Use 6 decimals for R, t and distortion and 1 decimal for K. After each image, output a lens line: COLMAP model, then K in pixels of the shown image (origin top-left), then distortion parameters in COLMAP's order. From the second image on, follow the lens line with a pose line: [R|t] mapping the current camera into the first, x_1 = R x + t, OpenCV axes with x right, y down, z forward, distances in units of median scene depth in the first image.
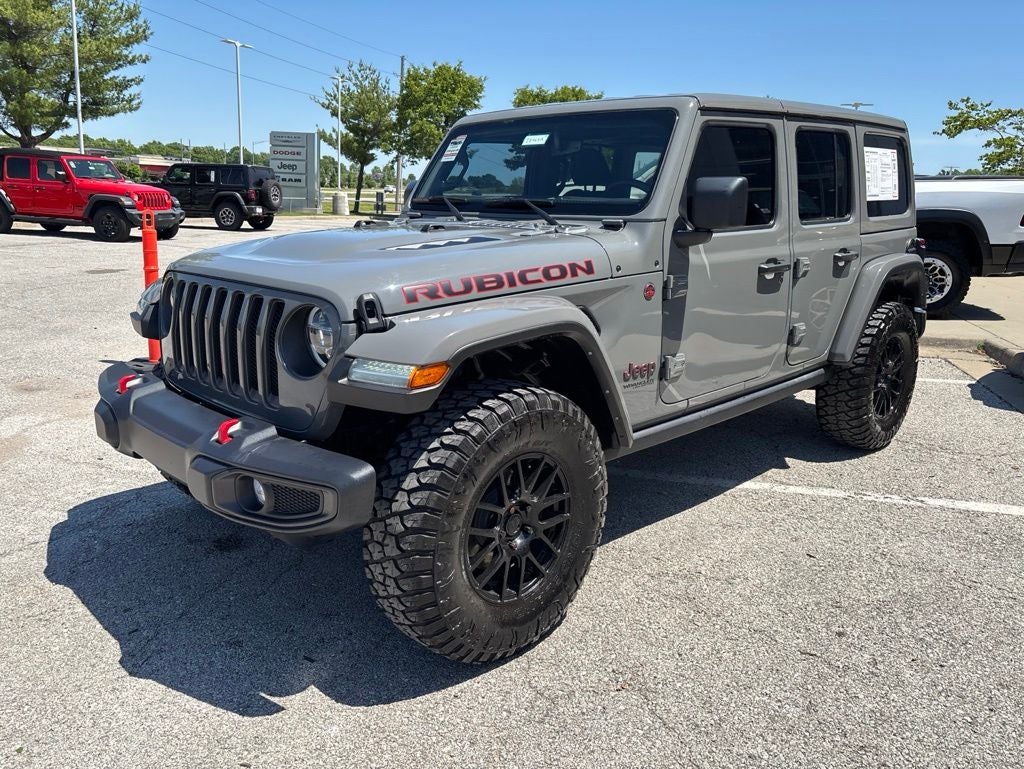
lens RADIAL K [[780.2, 0, 510.1], [0, 780.2, 371.2], [0, 0, 1]] dist [0.046749, -0.051200]
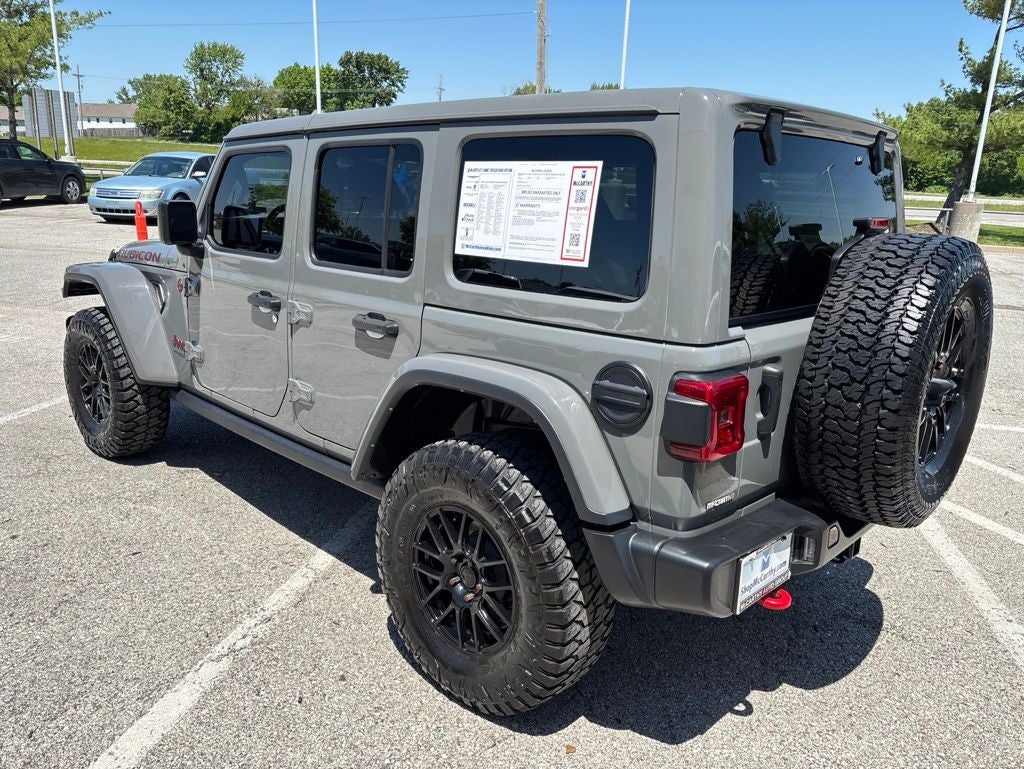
lens RADIAL K [[780.2, 0, 510.1], [0, 780.2, 371.2], [0, 0, 1]] dist [0.046749, -0.051200]
pose [[0.023593, 0.223434, -0.974433, 1.186431], [-0.257989, 0.943051, 0.209992, -0.303689], [0.965860, 0.246439, 0.079893, 1.155177]]
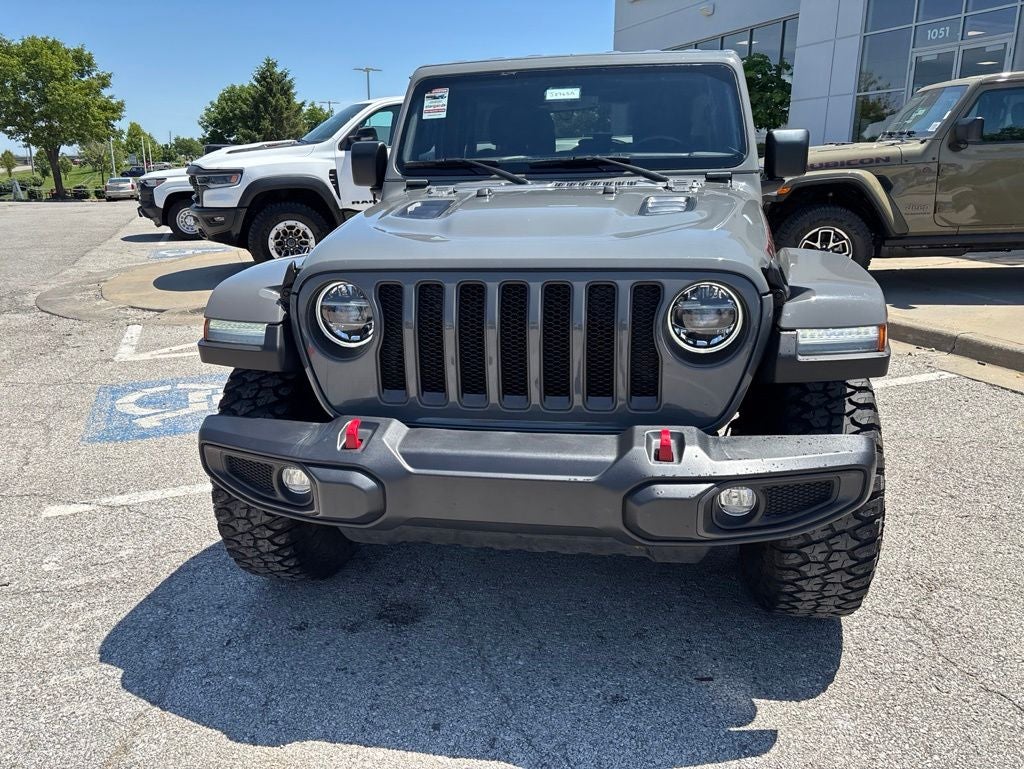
lens RADIAL K [[780.2, 0, 510.1], [0, 780.2, 371.2], [0, 0, 1]] dist [0.046749, -0.051200]
pose [[0.816512, -0.184421, 0.547081, -0.562116], [0.160919, 0.982753, 0.091117, -0.061486], [-0.554449, 0.013638, 0.832106, 0.245285]]
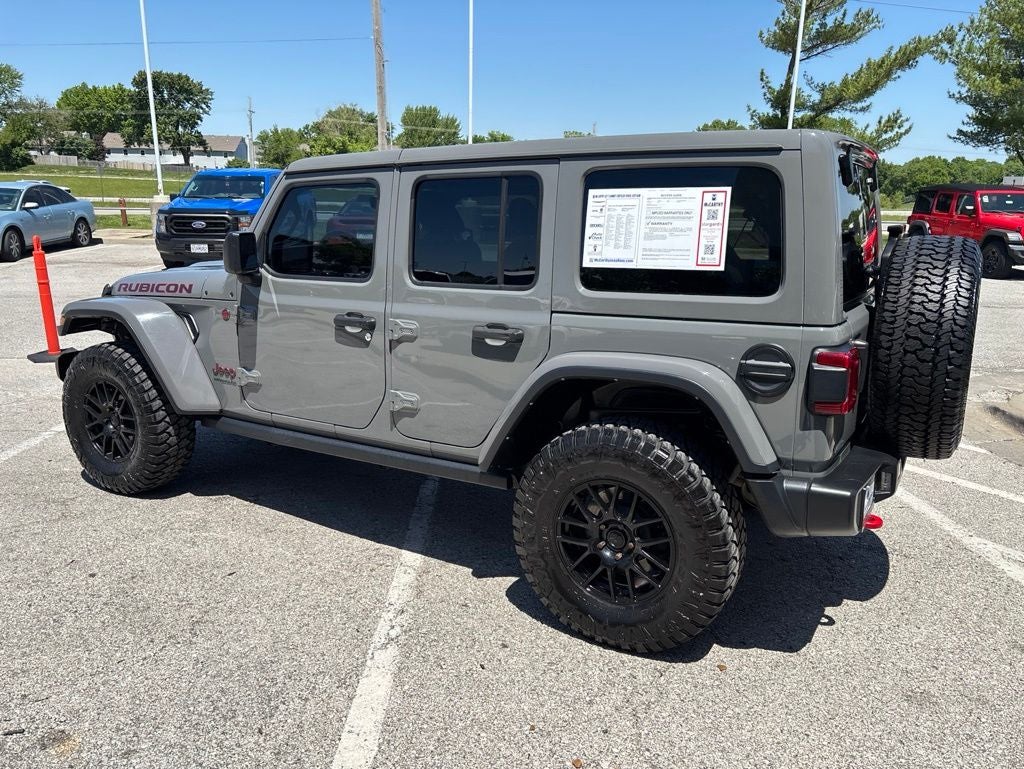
lens RADIAL K [[780.2, 0, 510.1], [0, 780.2, 371.2], [0, 0, 1]] dist [0.046749, -0.051200]
pose [[0.249588, 0.189086, -0.949712, 1.261893], [-0.222353, 0.965736, 0.133841, -0.233674], [0.942478, 0.177766, 0.283080, 0.865106]]
